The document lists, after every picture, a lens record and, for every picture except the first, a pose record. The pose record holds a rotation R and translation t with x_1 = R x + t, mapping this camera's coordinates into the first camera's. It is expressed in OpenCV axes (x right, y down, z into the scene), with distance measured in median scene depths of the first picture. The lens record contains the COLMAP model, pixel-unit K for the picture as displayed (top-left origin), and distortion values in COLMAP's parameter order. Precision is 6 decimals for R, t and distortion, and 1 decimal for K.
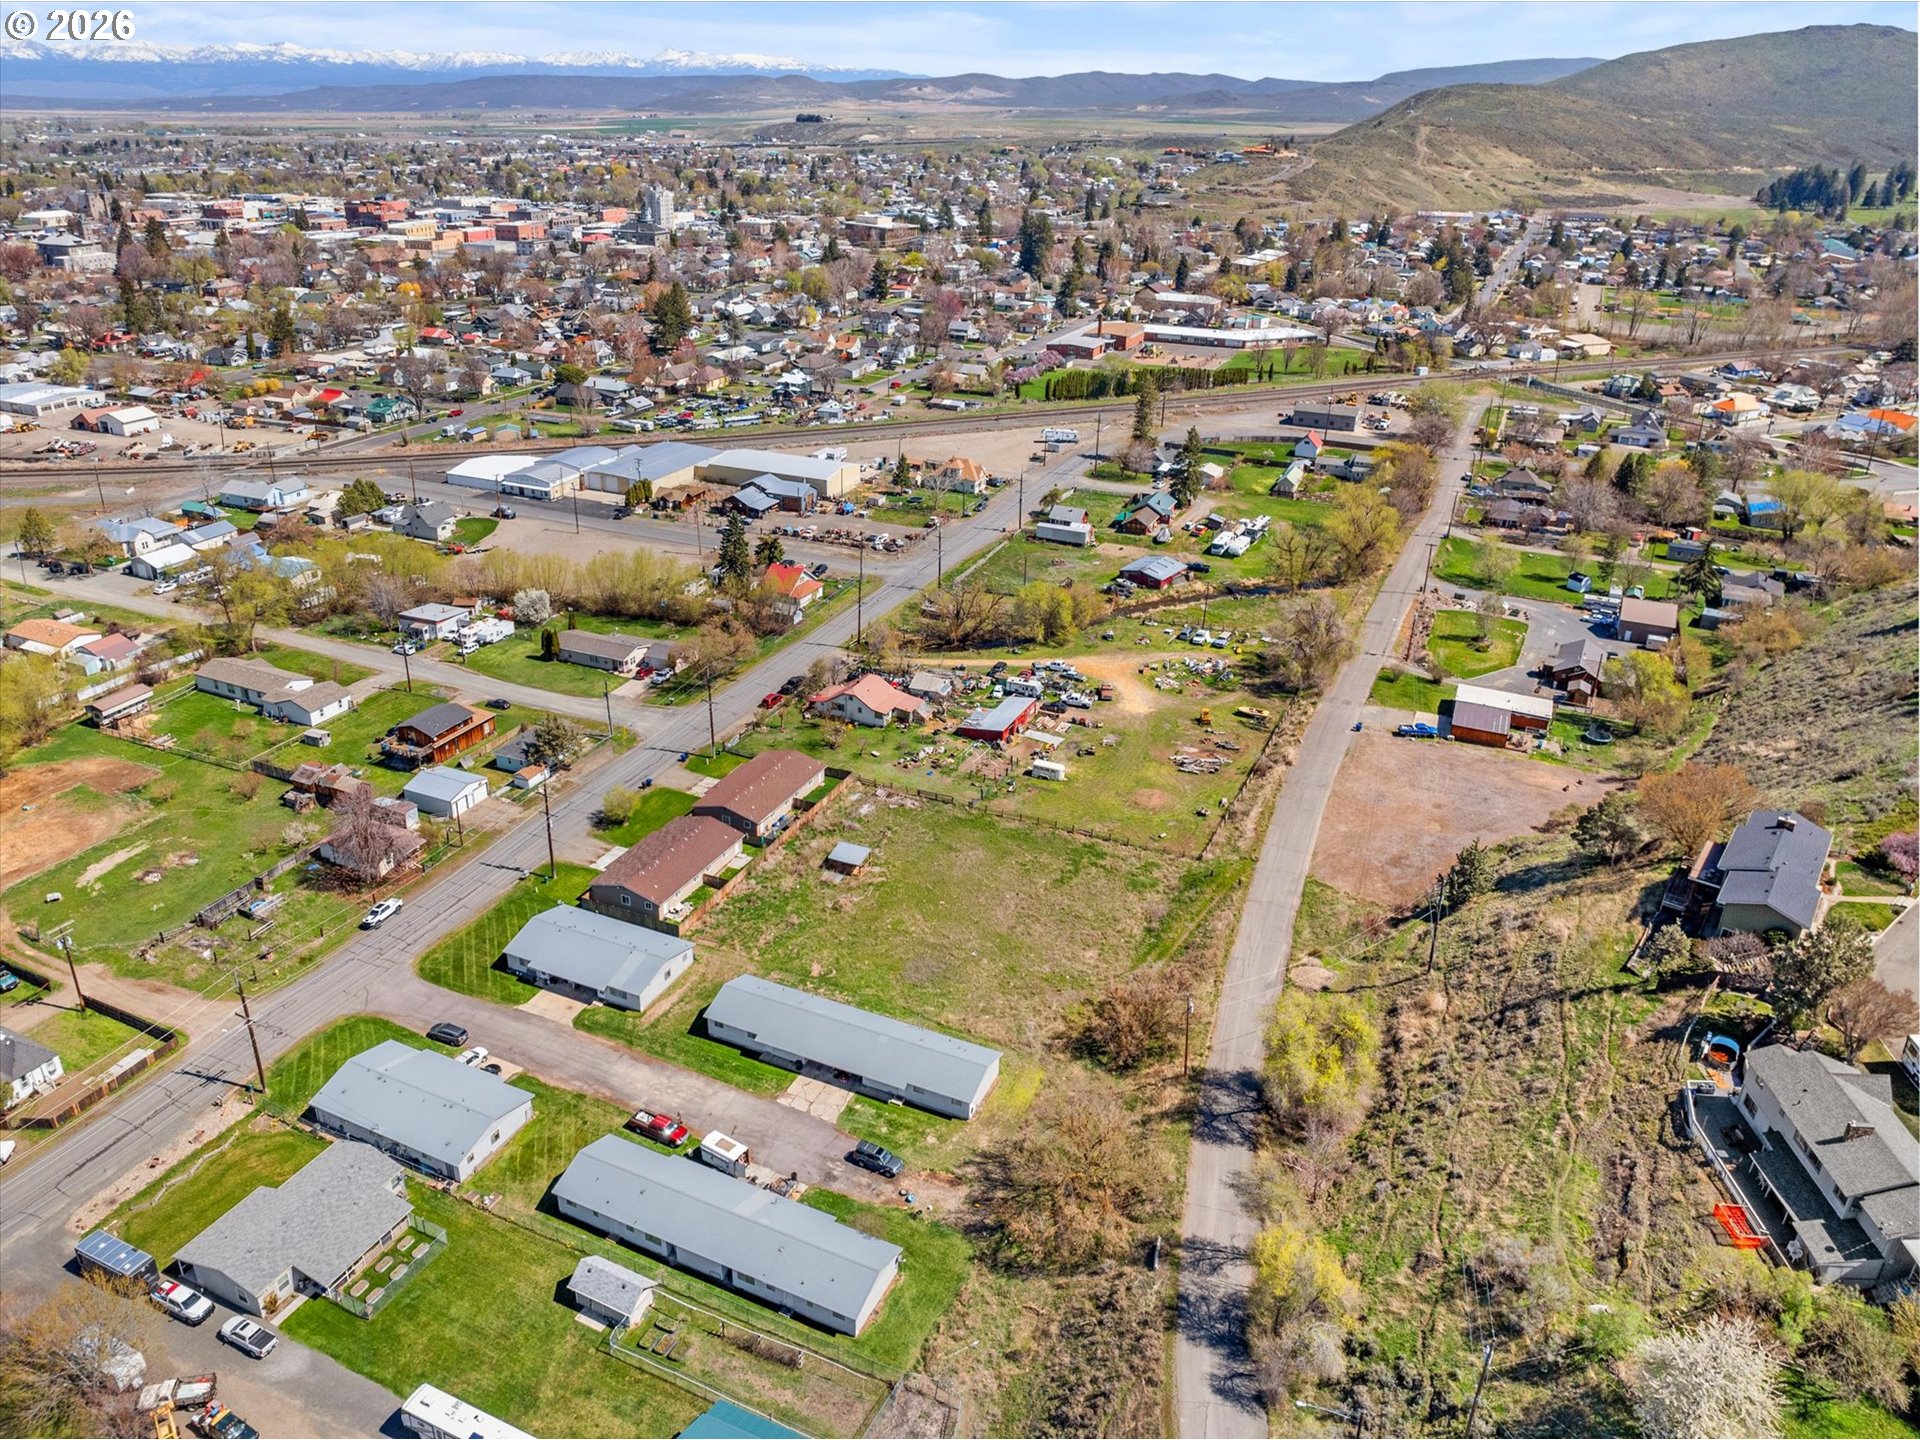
lens RADIAL K [[1316.2, 0, 960.0], [0, 1316.2, 720.0], [0, 0, 1]] dist [-0.043147, -0.000459]
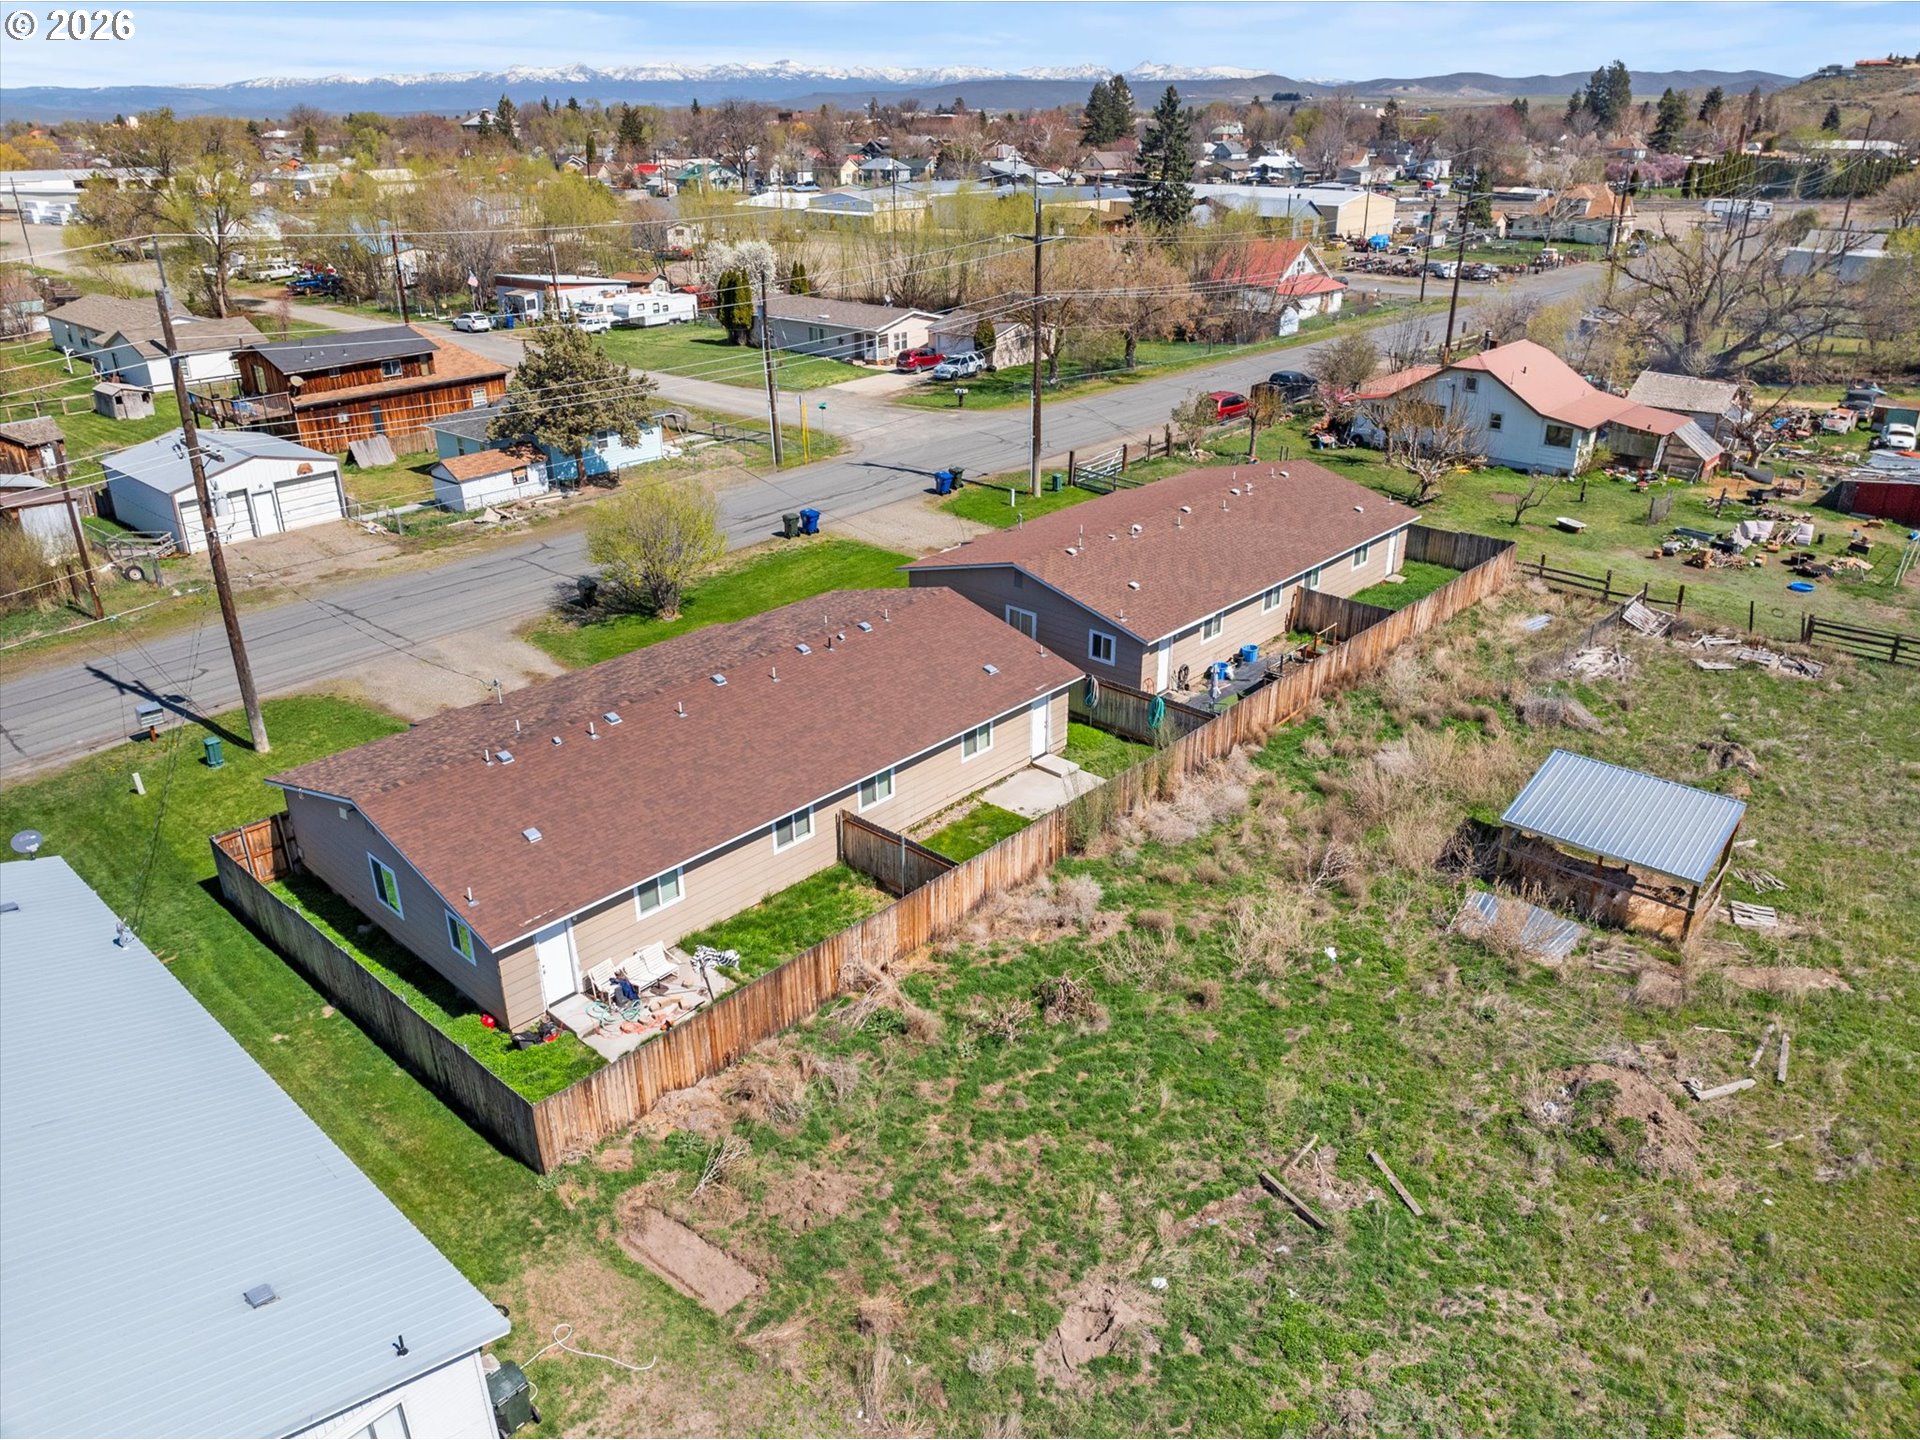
lens RADIAL K [[1359.2, 0, 960.0], [0, 1359.2, 720.0], [0, 0, 1]] dist [-0.044557, 0.007274]
pose [[0.948831, 0.108657, -0.296502, -0.113343], [-0.112119, 0.993680, 0.005357, 0.094679], [0.295211, 0.028160, 0.955017, 0.764788]]
